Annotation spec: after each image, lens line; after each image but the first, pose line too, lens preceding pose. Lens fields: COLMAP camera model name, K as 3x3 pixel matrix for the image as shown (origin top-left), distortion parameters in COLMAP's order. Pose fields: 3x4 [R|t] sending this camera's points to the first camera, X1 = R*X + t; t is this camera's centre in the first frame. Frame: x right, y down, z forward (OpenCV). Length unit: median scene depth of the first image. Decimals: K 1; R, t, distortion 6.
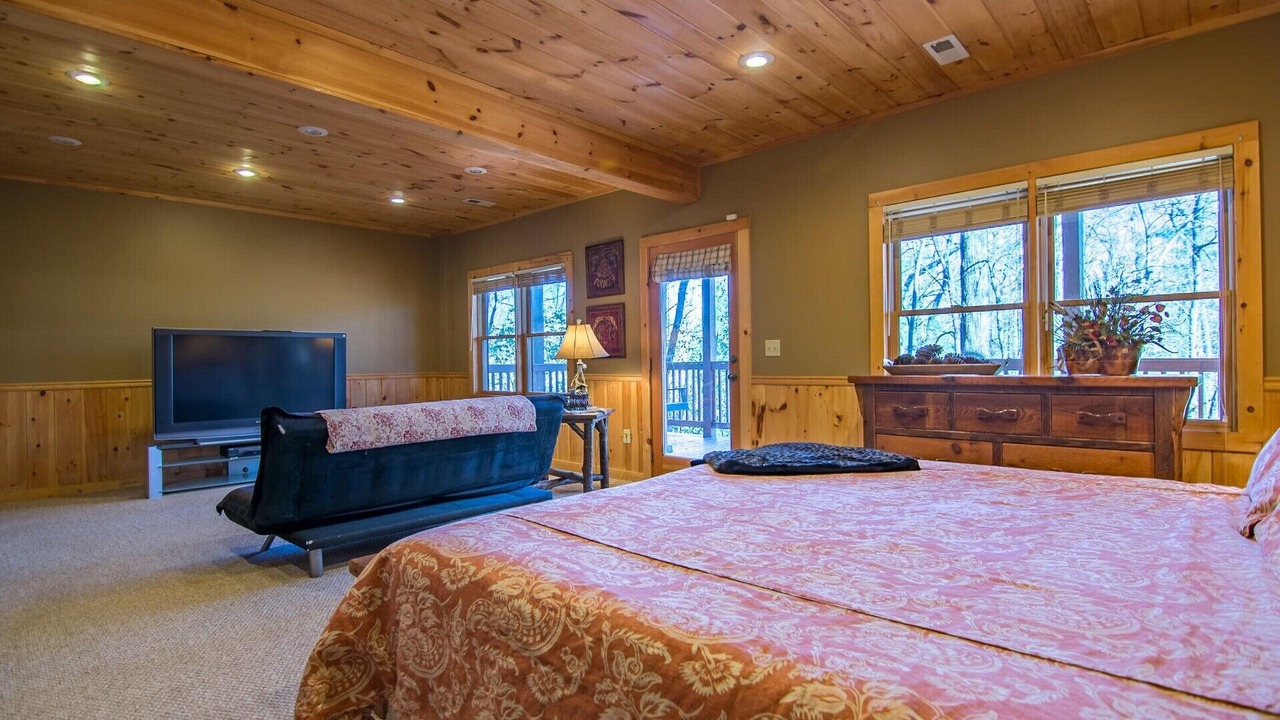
lens RADIAL K [[628.8, 0, 628.7], [0, 628.8, 365.7], [0, 0, 1]] dist [0.000399, -0.013648]
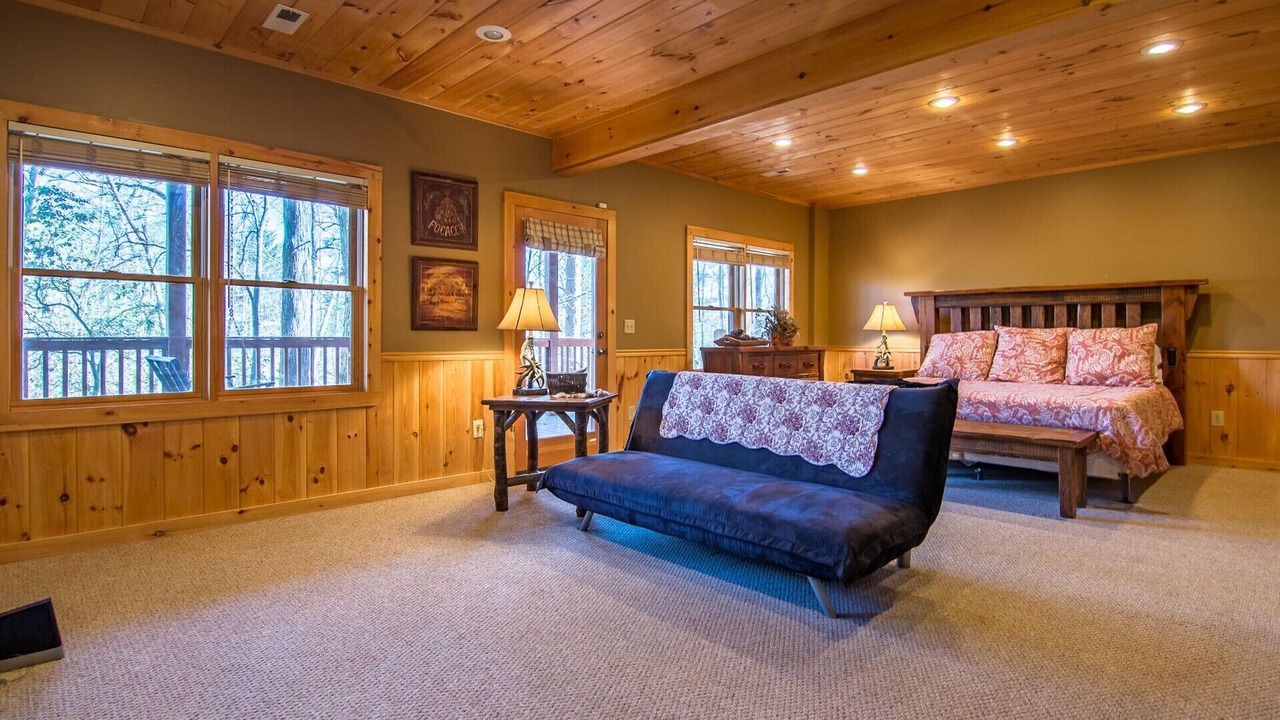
lens RADIAL K [[652.0, 0, 644.0], [0, 652.0, 342.9], [0, 0, 1]] dist [-0.001359, -0.001176]
pose [[0.029850, 0.000557, 0.999554, -0.946526], [0.000109, 1.000000, -0.000561, 0.003841], [-0.999554, 0.000125, 0.029850, 0.872206]]
